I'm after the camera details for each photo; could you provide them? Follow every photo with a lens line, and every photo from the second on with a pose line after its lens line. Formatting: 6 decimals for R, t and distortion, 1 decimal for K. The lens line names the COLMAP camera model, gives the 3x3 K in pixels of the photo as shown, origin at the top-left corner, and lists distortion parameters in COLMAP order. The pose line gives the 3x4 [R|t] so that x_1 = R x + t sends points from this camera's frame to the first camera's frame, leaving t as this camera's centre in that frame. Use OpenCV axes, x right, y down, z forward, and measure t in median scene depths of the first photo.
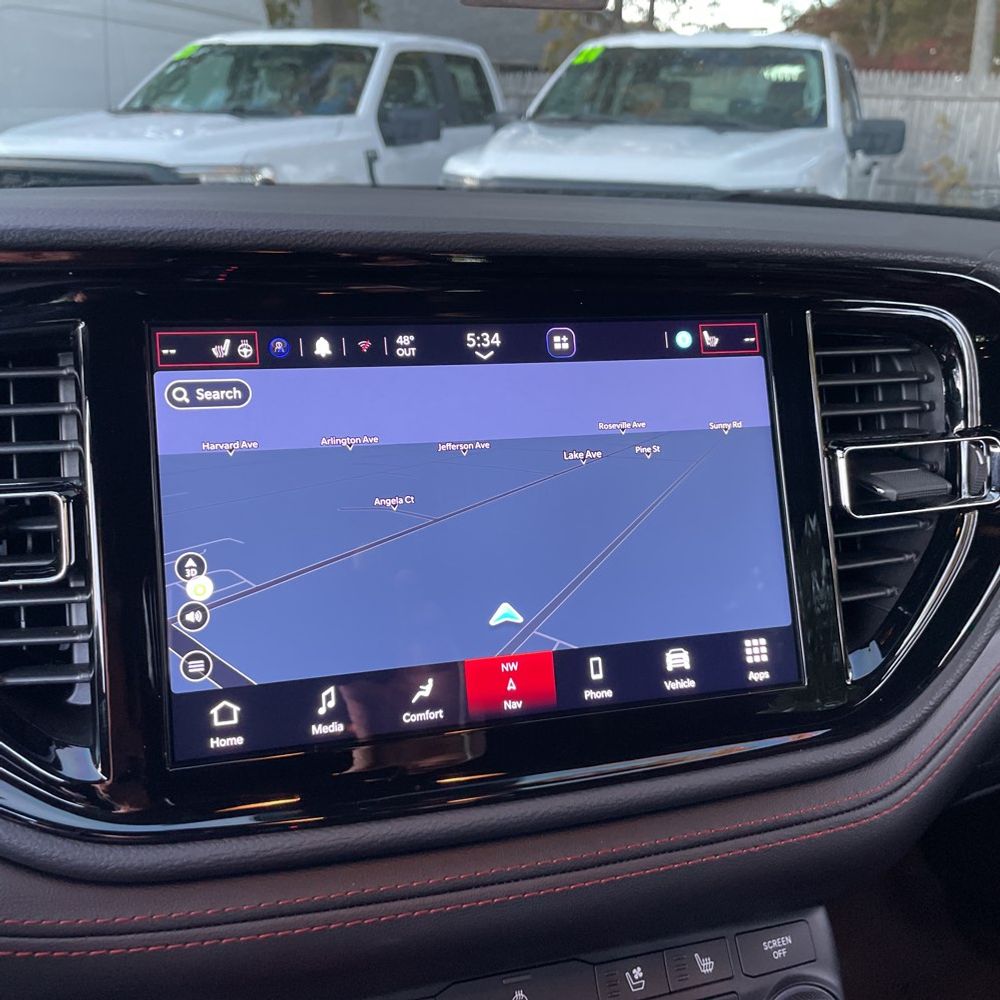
lens RADIAL K [[1022.0, 0, 506.2], [0, 1022.0, 498.5], [0, 0, 1]] dist [0.084072, -0.111288]
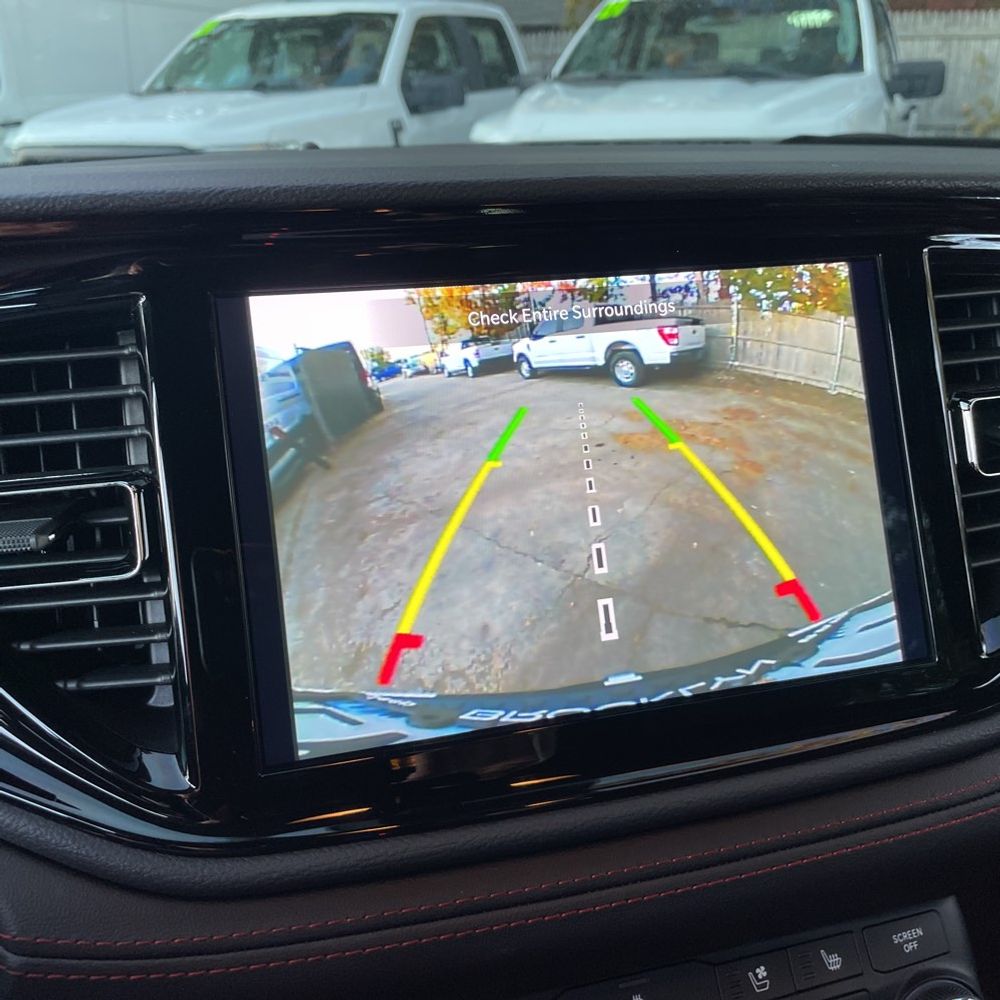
lens RADIAL K [[1000.5, 0, 495.5], [0, 1000.5, 504.5], [0, 0, 1]] dist [0.087723, -0.112666]
pose [[0.998739, -0.036966, -0.033965, -0.062119], [0.038173, 0.998636, 0.035622, -0.004461], [0.032602, -0.036874, 0.998788, 0.088859]]
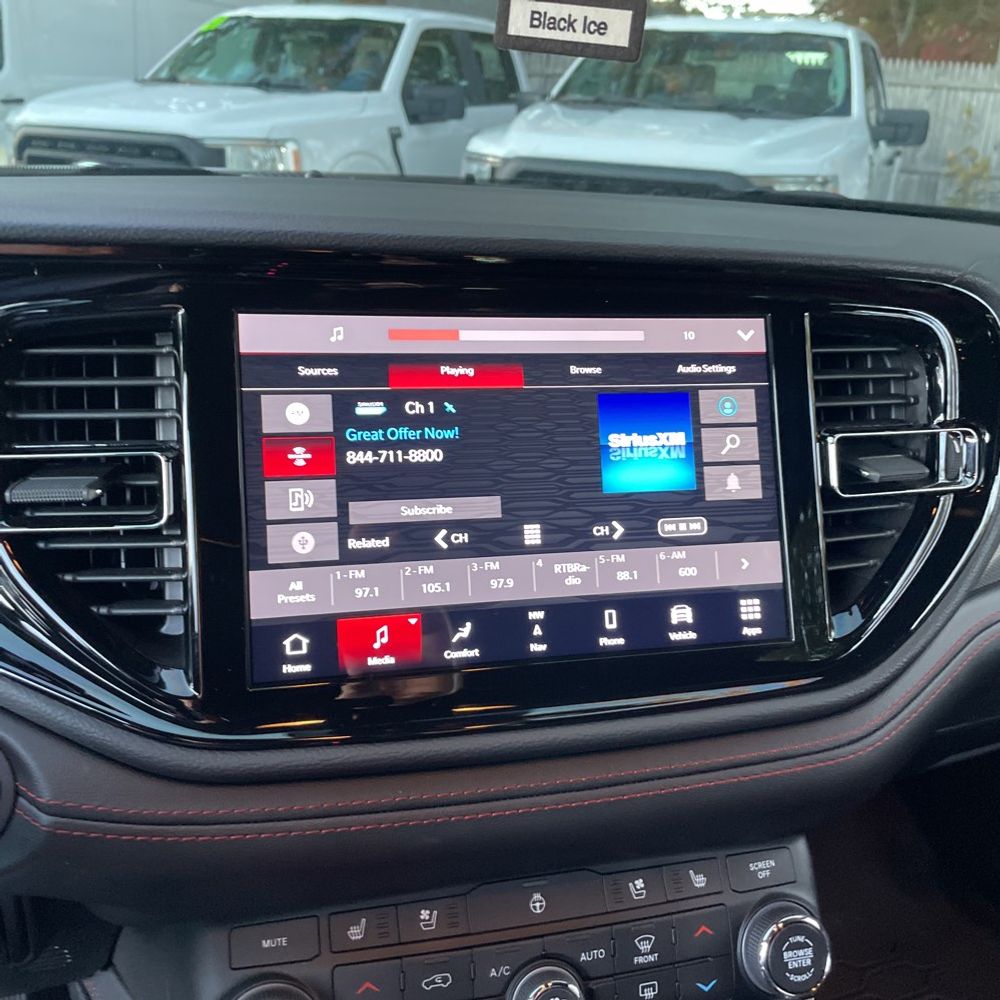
lens RADIAL K [[1057.8, 0, 504.7], [0, 1057.8, 496.1], [0, 0, 1]] dist [0.110113, -0.156496]
pose [[0.999564, 0.028665, -0.007082, -0.025231], [-0.028558, 0.999484, 0.014714, 0.011732], [0.007500, -0.014505, 0.999867, -0.181153]]
